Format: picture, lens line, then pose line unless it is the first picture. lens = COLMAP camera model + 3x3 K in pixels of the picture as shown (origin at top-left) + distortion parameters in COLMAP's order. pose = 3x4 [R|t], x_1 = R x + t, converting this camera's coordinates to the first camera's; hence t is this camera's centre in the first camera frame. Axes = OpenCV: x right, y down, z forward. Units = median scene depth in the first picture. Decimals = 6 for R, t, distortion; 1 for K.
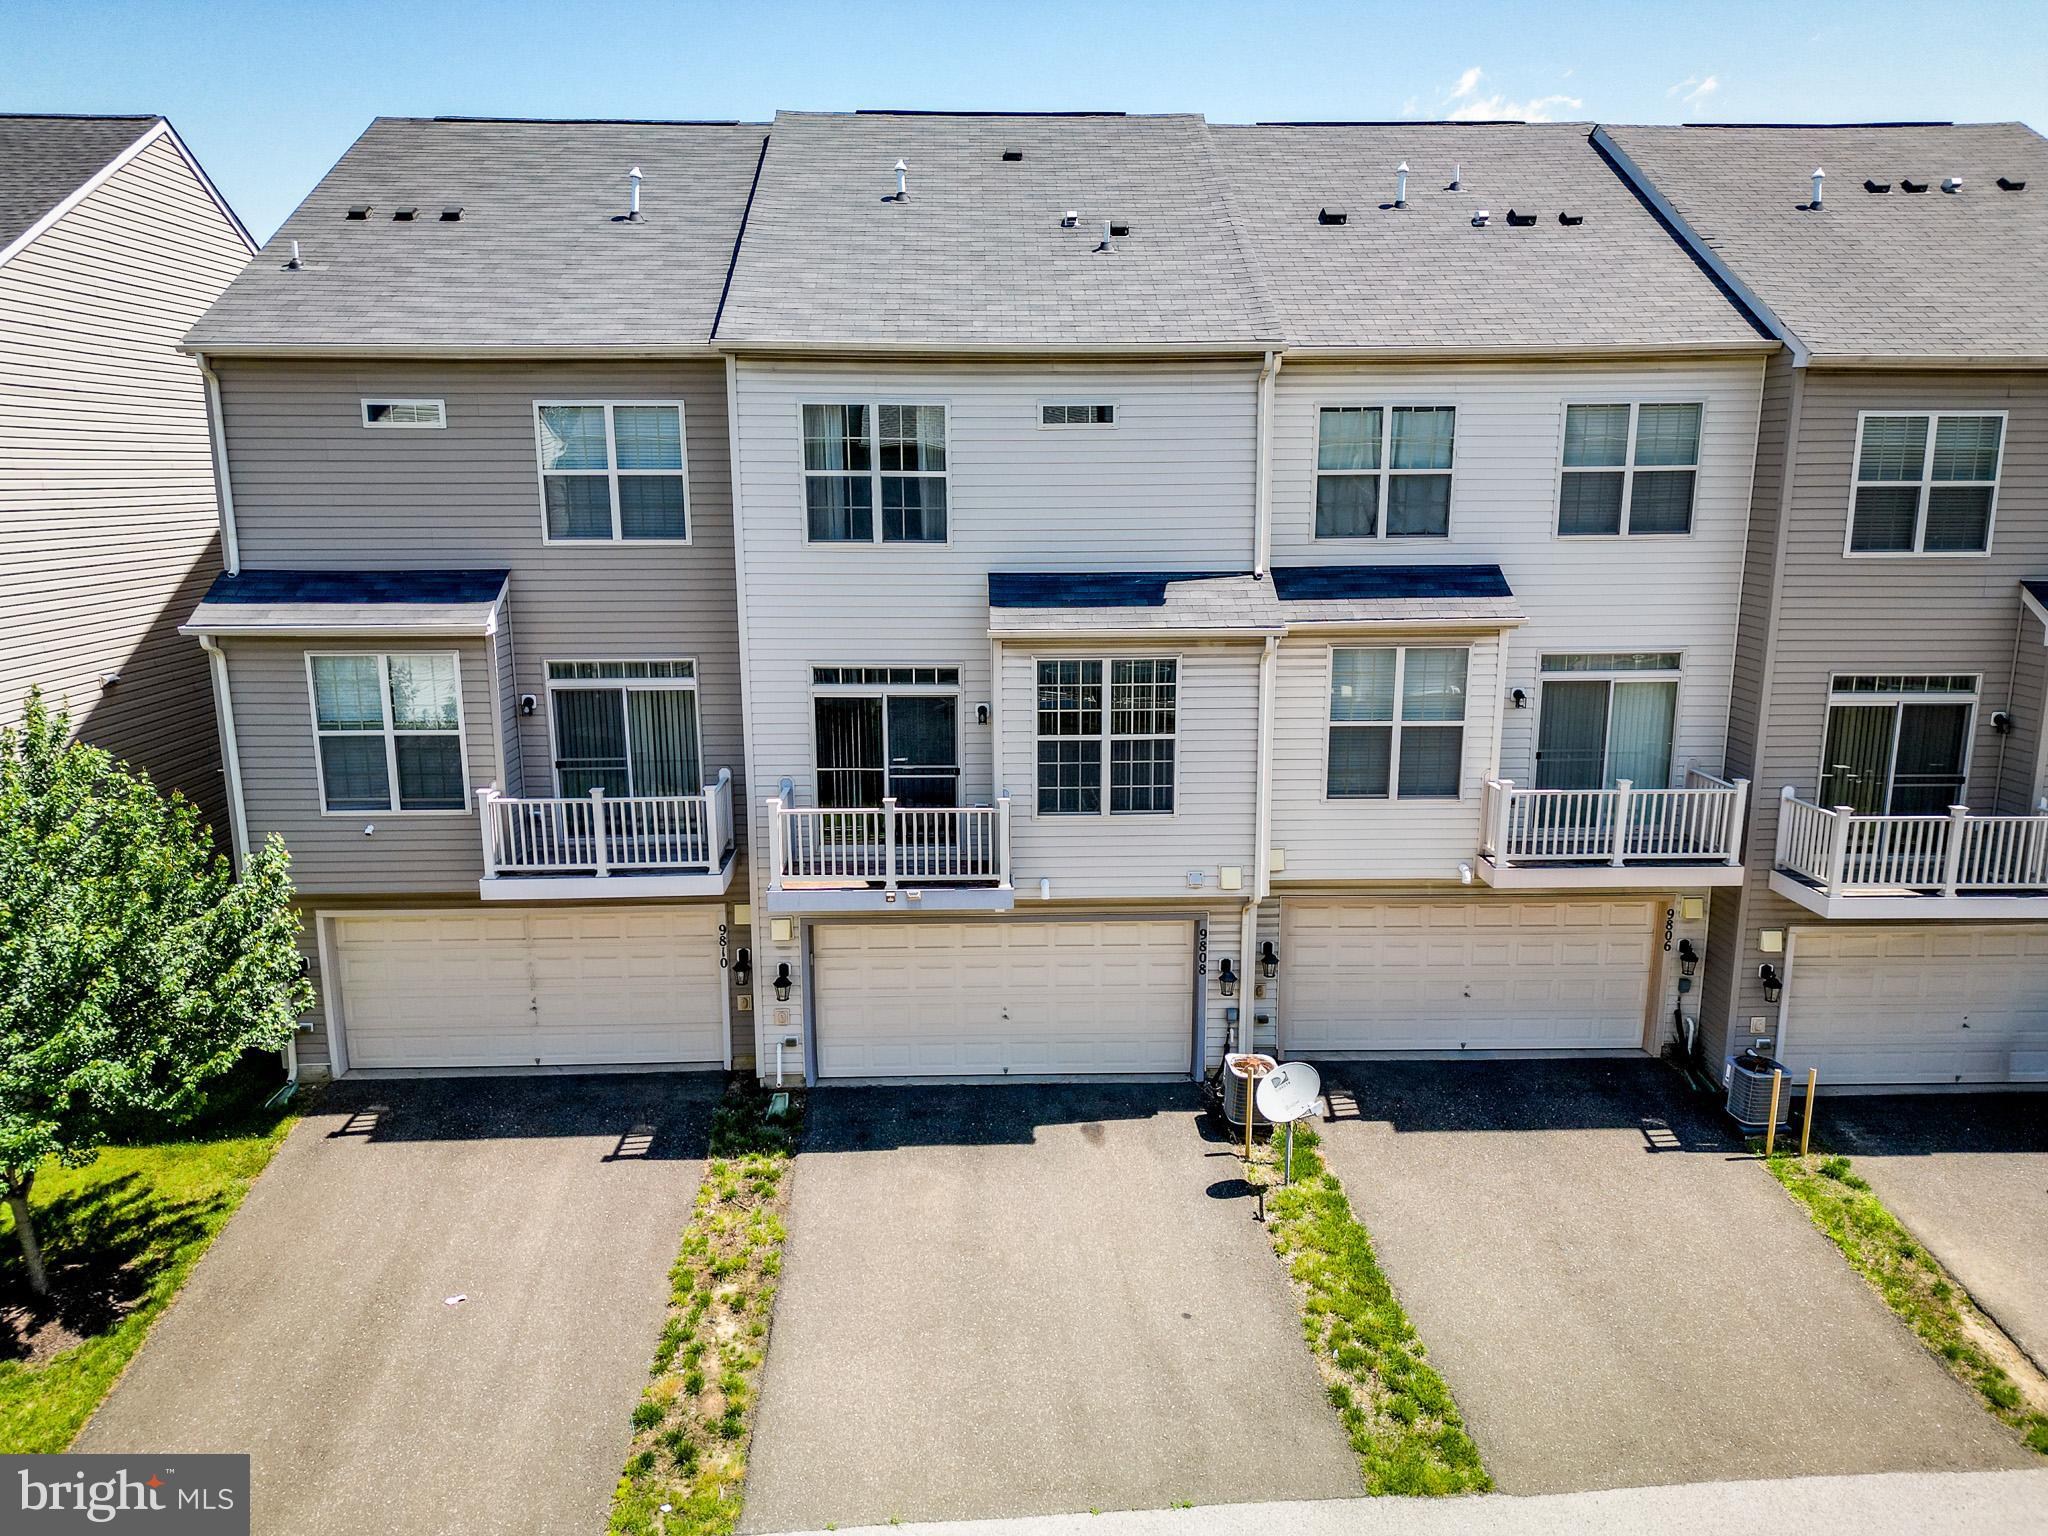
lens RADIAL K [[1446.5, 0, 1024.0], [0, 1446.5, 768.0], [0, 0, 1]] dist [0.068269, -0.094438]
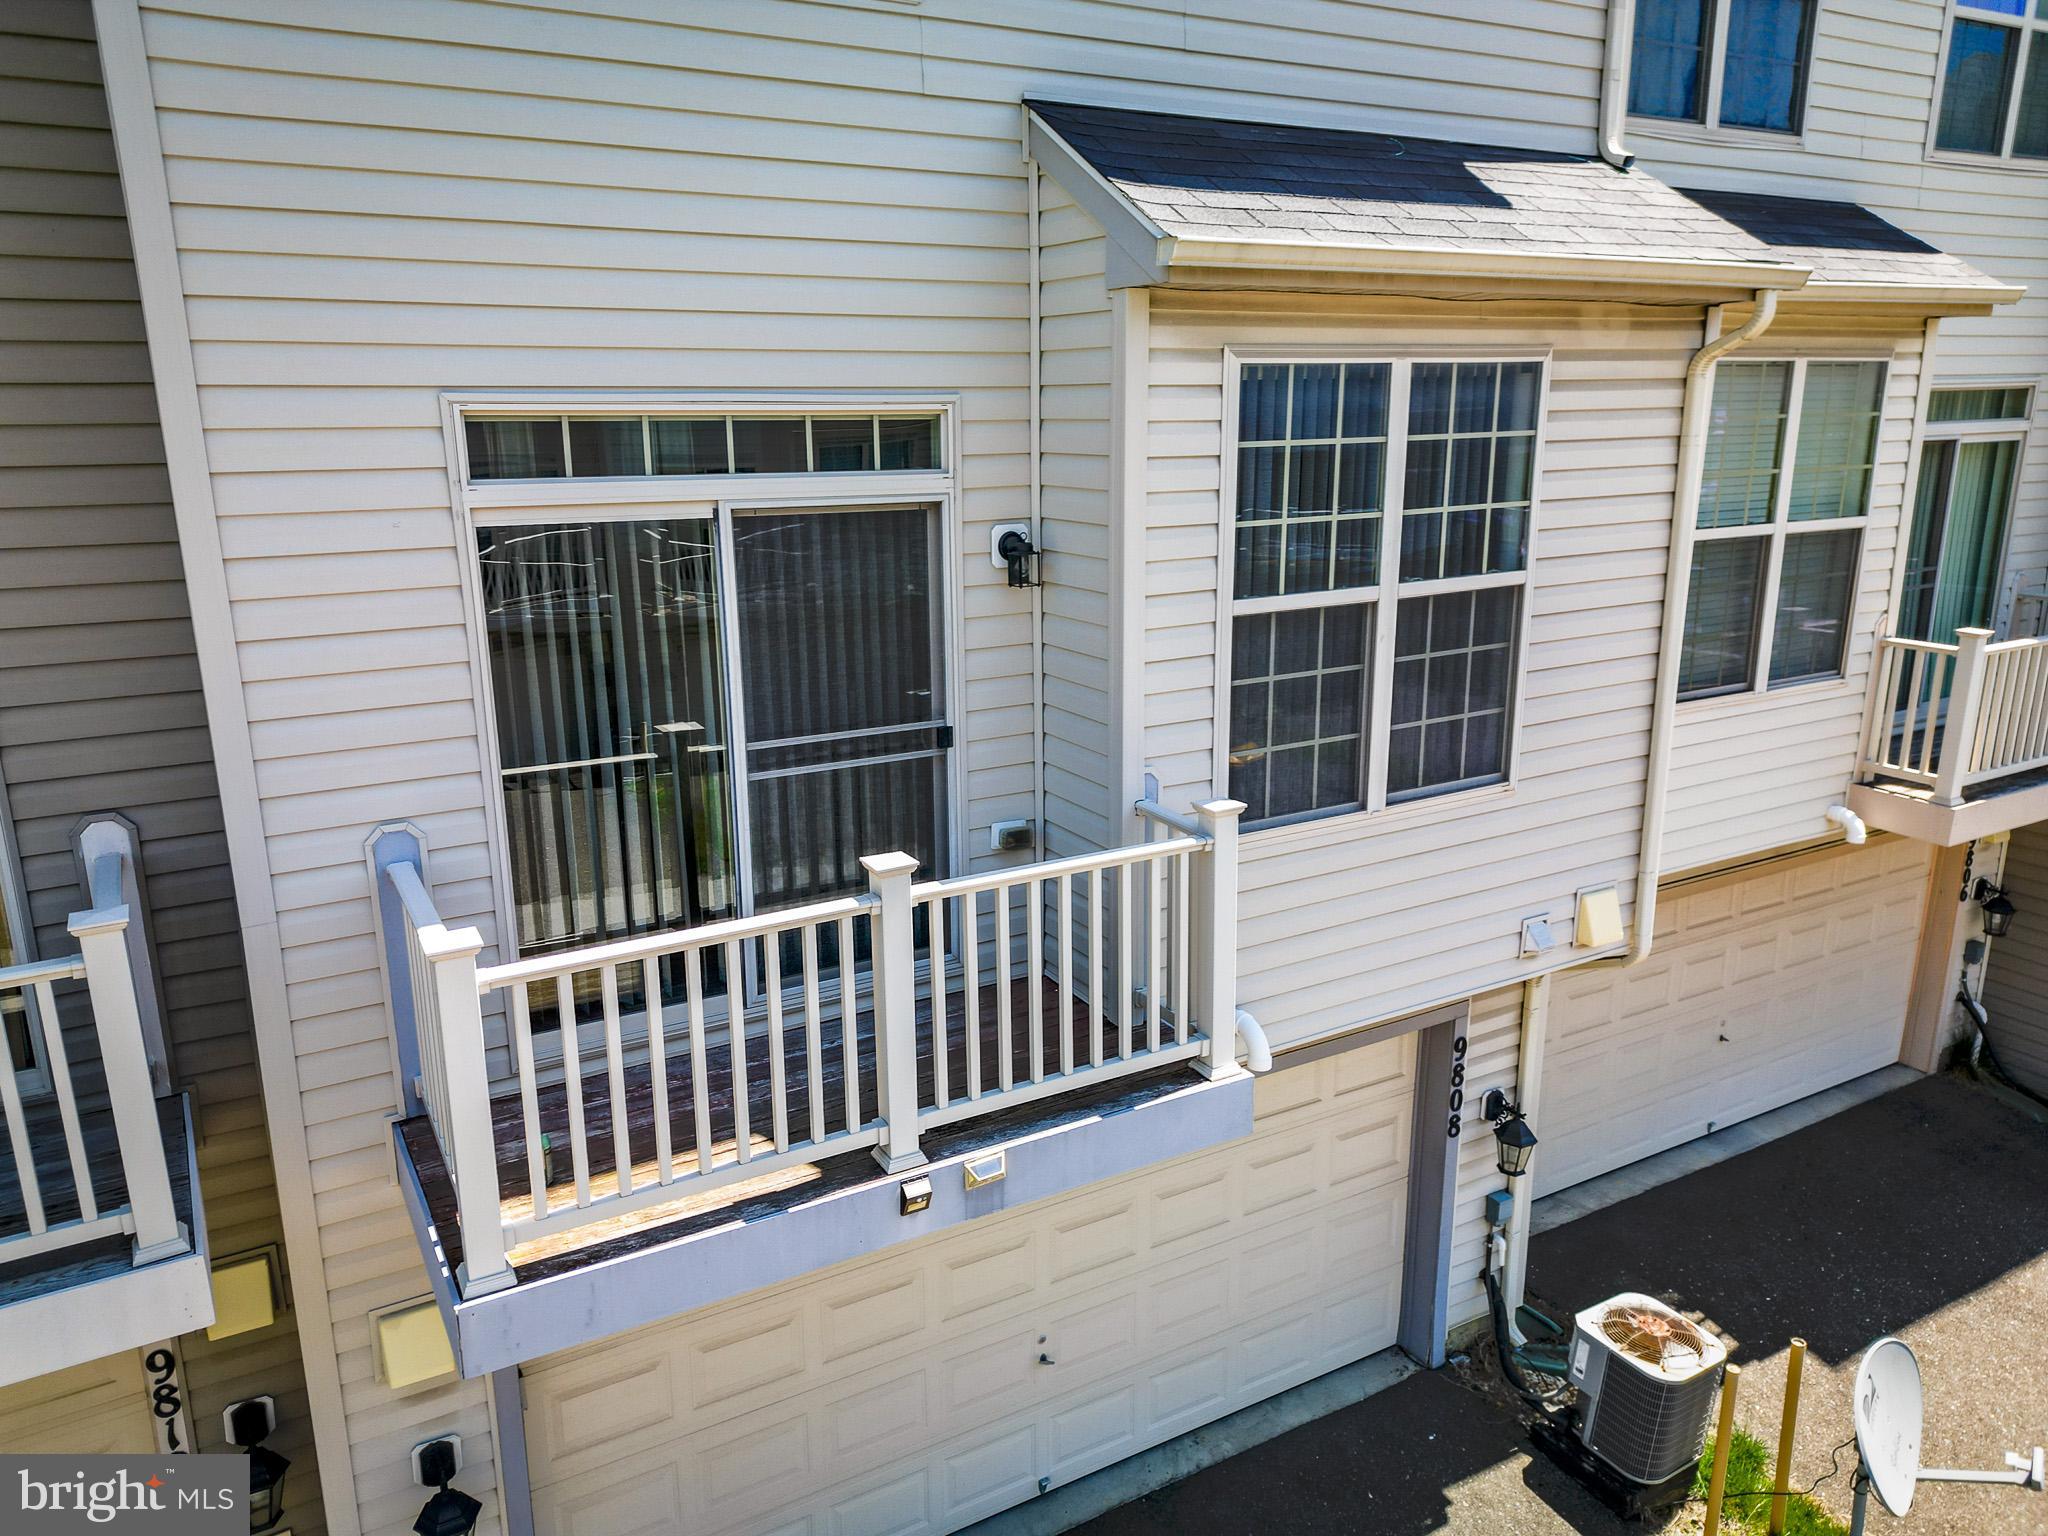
lens RADIAL K [[1446.5, 0, 1024.0], [0, 1446.5, 768.0], [0, 0, 1]] dist [0.068269, -0.094438]
pose [[0.885331, -0.122694, 0.448480, -0.183156], [0.102576, 0.992330, 0.068987, -0.011791], [-0.453505, -0.015073, 0.891126, 0.704368]]
